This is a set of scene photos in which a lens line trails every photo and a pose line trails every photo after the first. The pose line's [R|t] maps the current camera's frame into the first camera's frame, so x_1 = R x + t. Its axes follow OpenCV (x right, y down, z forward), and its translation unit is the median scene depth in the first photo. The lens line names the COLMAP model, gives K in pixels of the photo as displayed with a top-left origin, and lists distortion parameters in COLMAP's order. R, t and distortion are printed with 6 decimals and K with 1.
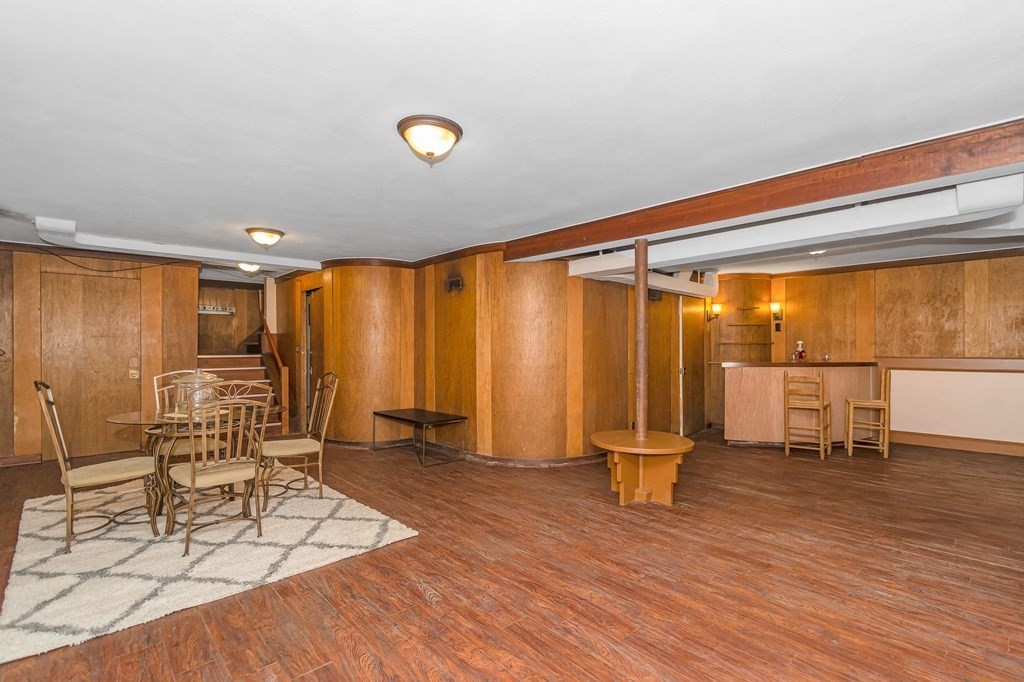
lens RADIAL K [[476.0, 0, 510.1], [0, 476.0, 344.8], [0, 0, 1]] dist [0.003064, -0.002244]
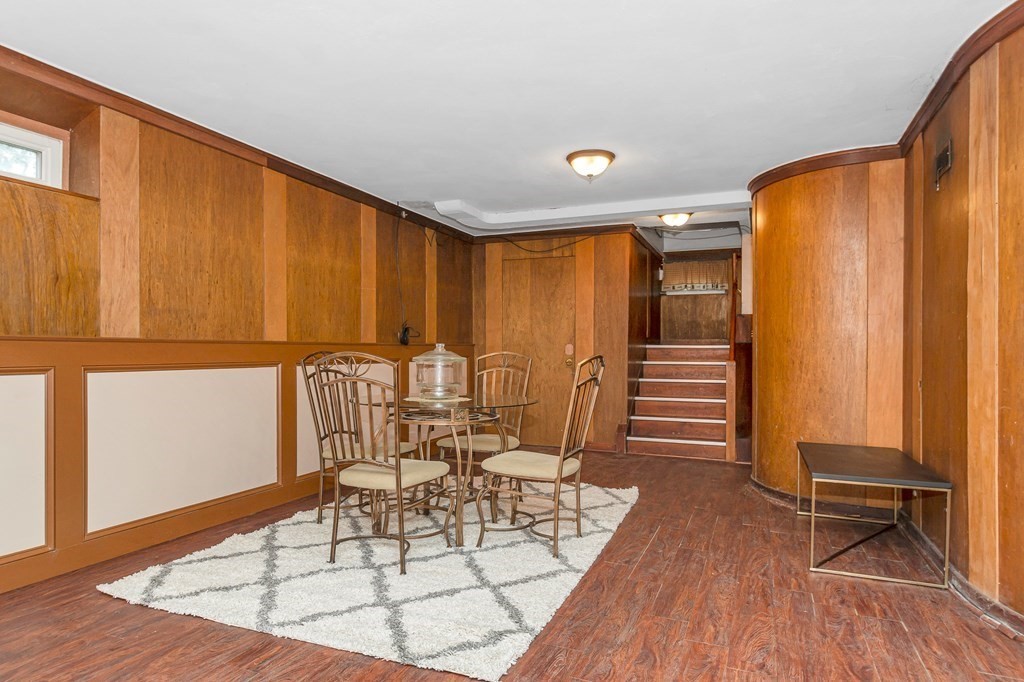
lens RADIAL K [[607.6, 0, 512.6], [0, 607.6, 351.7], [0, 0, 1]] dist [-0.012889, 0.017825]
pose [[0.425920, 0.003739, -0.904753, 0.192744], [-0.001759, 0.999993, 0.003305, 0.036149], [0.904759, 0.000184, 0.425924, 0.407616]]
